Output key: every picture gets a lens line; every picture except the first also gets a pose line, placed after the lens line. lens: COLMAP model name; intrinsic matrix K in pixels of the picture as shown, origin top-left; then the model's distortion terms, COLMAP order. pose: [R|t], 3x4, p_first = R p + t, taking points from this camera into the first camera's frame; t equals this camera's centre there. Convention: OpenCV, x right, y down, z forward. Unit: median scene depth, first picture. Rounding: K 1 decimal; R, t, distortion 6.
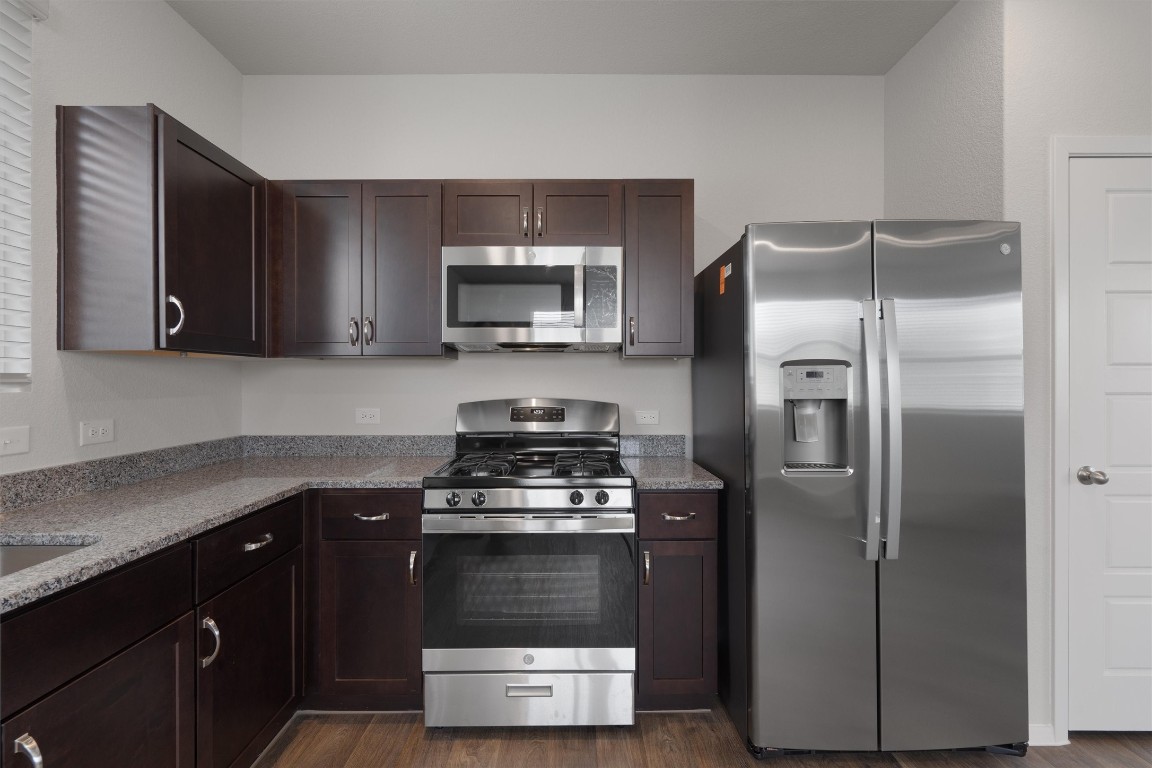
lens RADIAL K [[517.0, 0, 576.0], [0, 517.0, 384.0], [0, 0, 1]] dist [-0.004640, -0.000234]
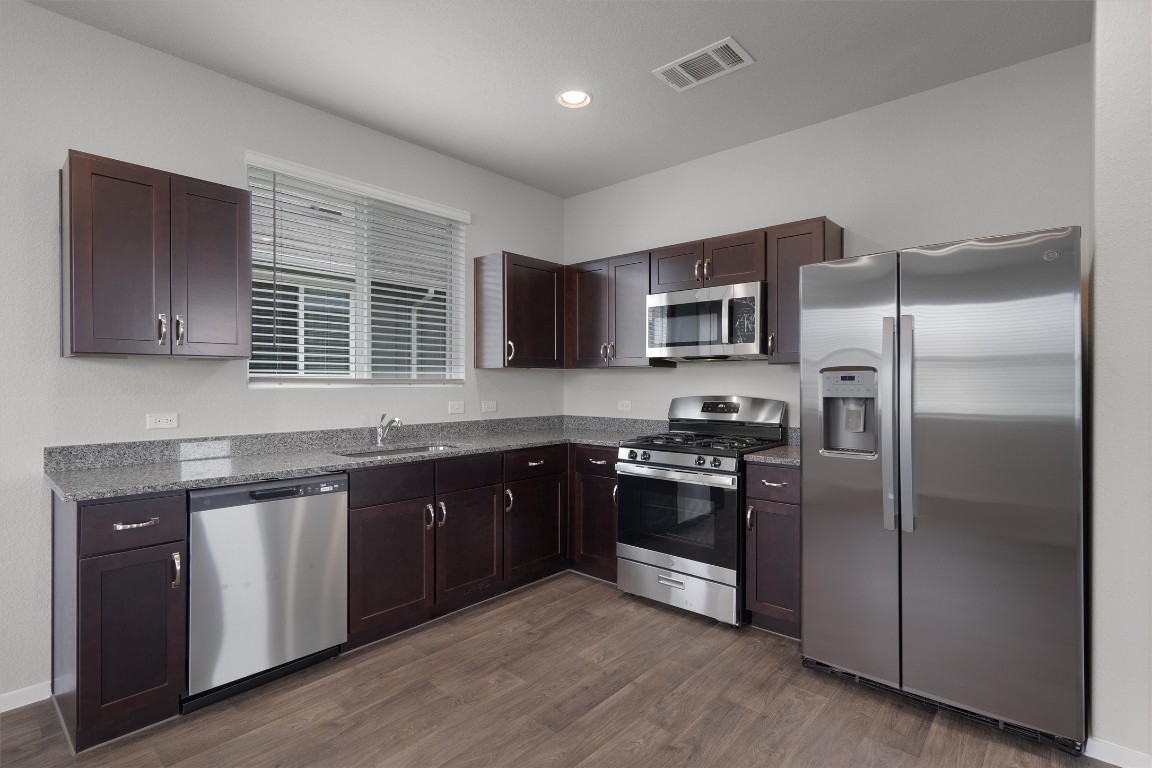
lens RADIAL K [[527.5, 0, 576.0], [0, 527.5, 384.0], [0, 0, 1]] dist [-0.000751, -0.000151]
pose [[0.754482, 0.003462, -0.656311, 0.727939], [-0.003814, 0.999992, 0.000890, -0.002227], [0.656310, 0.001832, 0.754490, -0.382504]]
